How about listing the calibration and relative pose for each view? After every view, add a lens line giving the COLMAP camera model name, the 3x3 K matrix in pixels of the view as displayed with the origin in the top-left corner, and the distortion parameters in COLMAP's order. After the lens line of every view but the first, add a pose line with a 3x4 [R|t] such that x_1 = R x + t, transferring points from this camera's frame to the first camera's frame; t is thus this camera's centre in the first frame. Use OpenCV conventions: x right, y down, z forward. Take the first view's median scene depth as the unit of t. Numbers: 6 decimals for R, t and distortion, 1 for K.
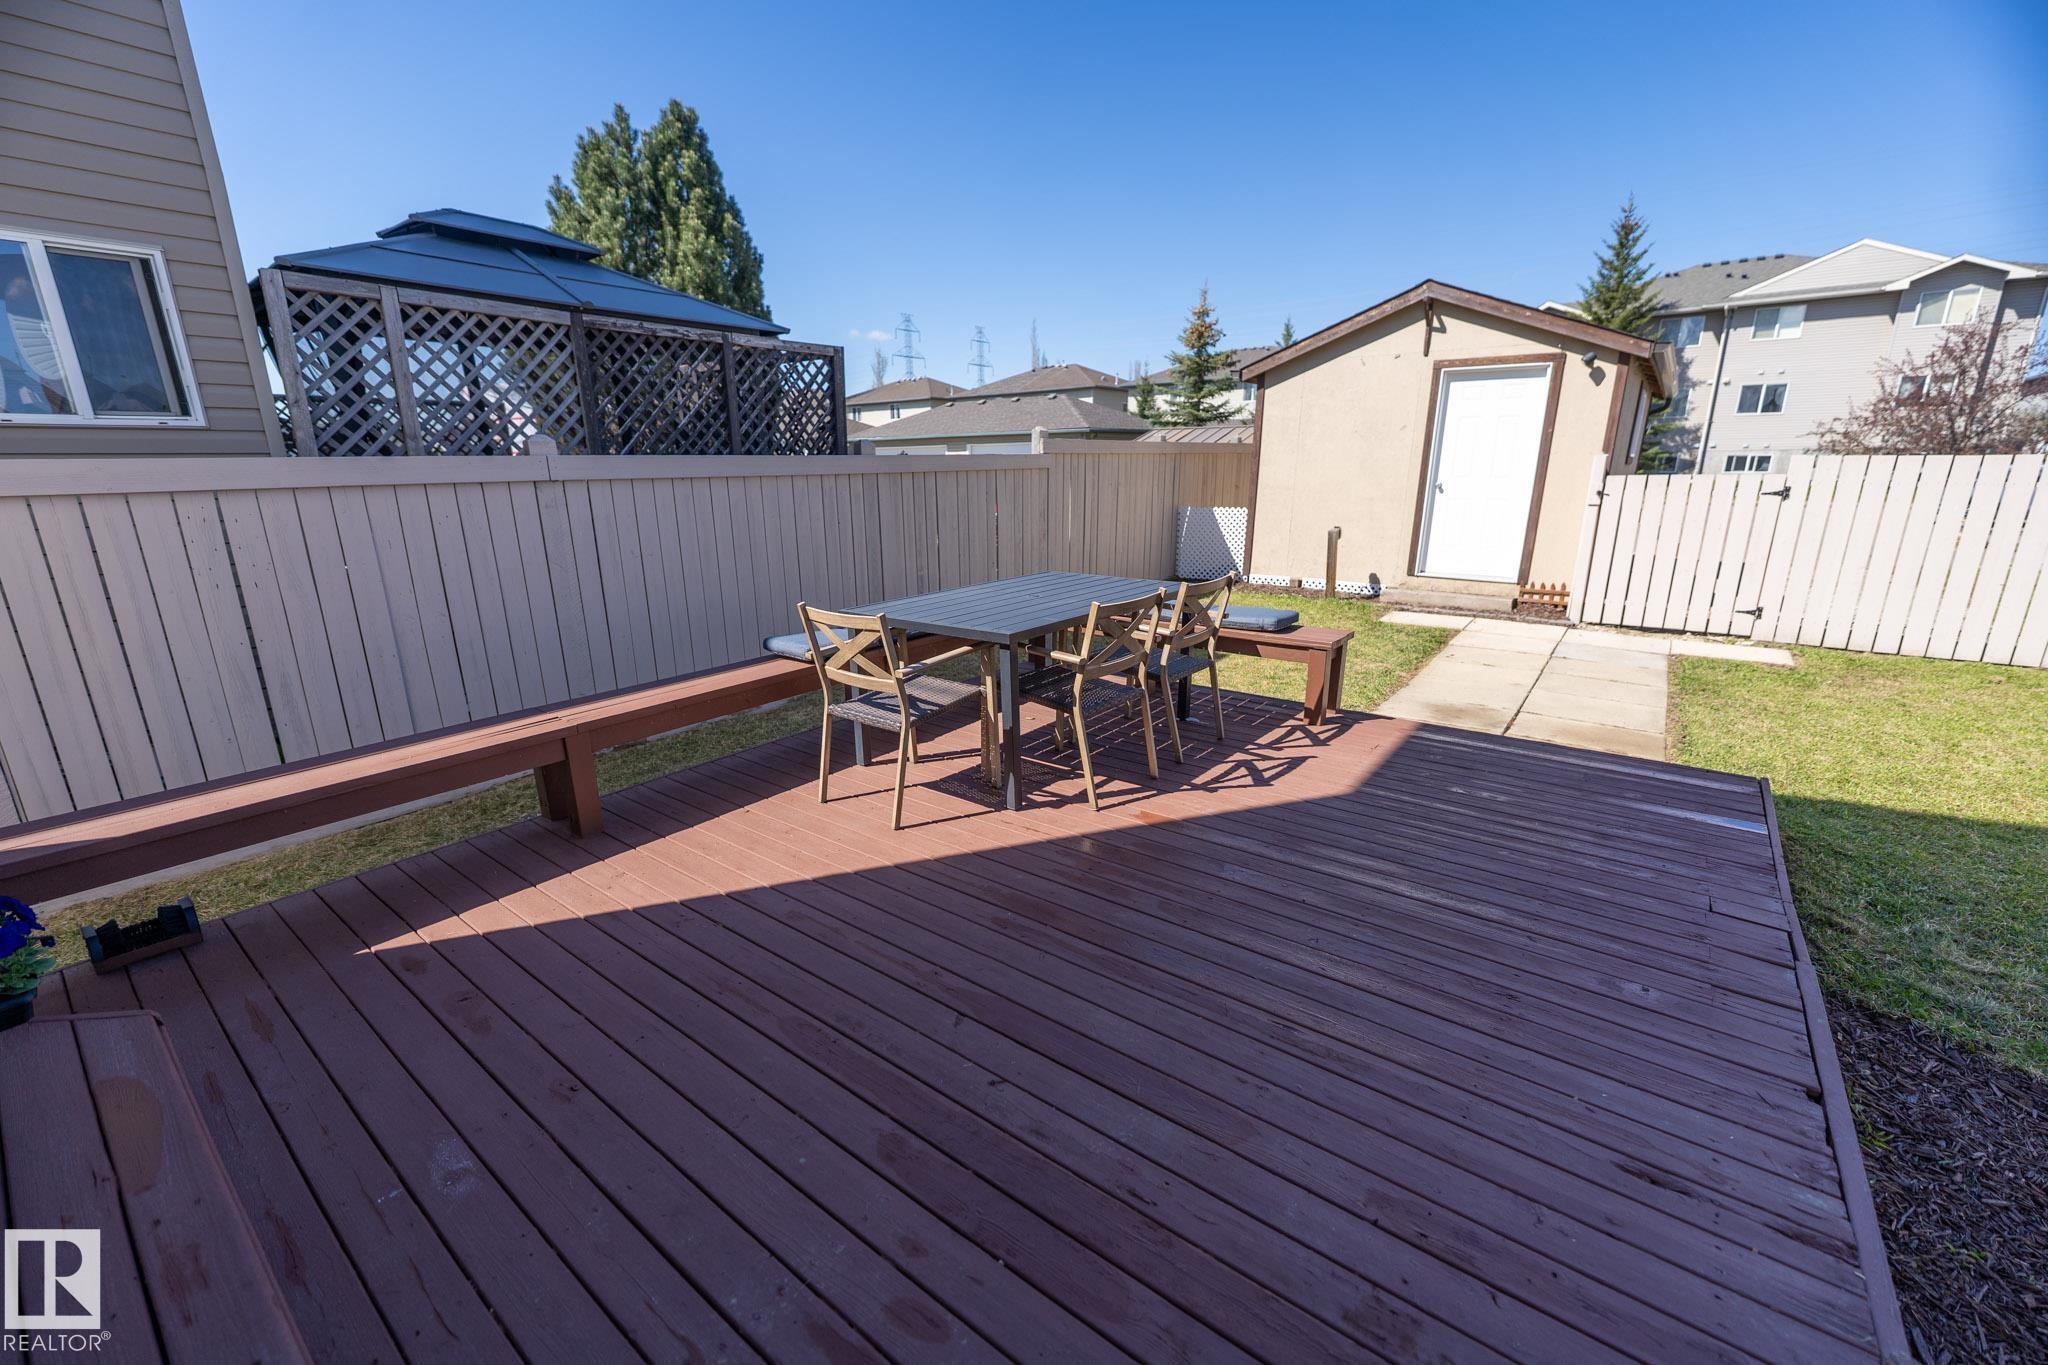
lens RADIAL K [[829.7, 0, 1013.1], [0, 829.7, 694.7], [0, 0, 1]] dist [-0.001292, -0.000324]
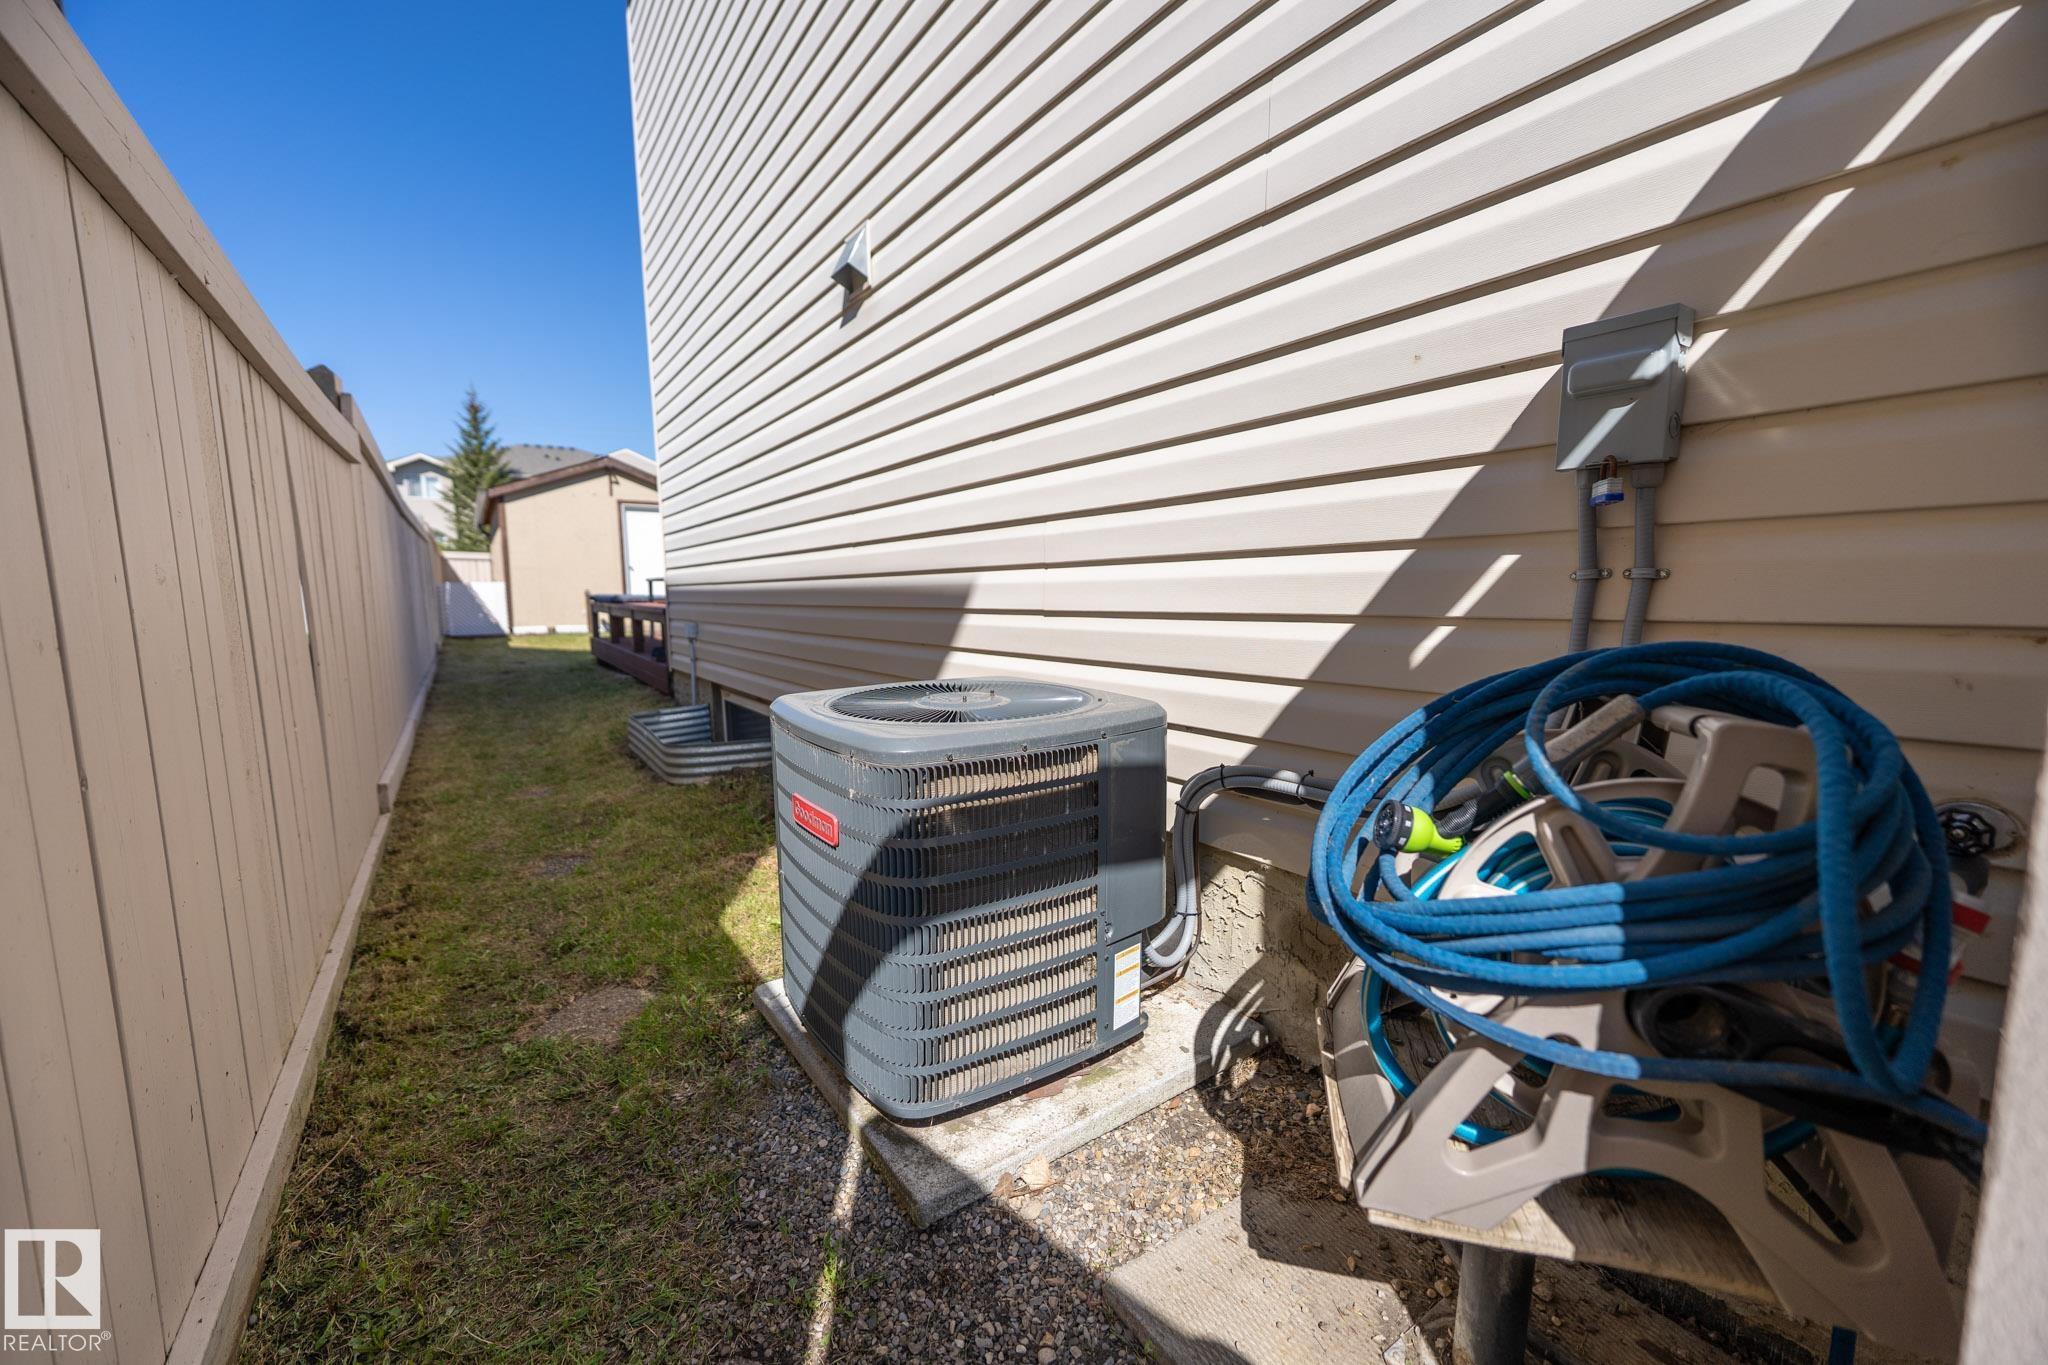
lens RADIAL K [[826.0, 0, 1012.6], [0, 826.0, 690.8], [0, 0, 1]] dist [-0.000166, -0.000721]
pose [[0.318854, -0.108817, 0.941537, -0.951319], [0.265769, 0.963799, 0.021387, 0.188579], [-0.909780, 0.243412, 0.336231, -0.280753]]
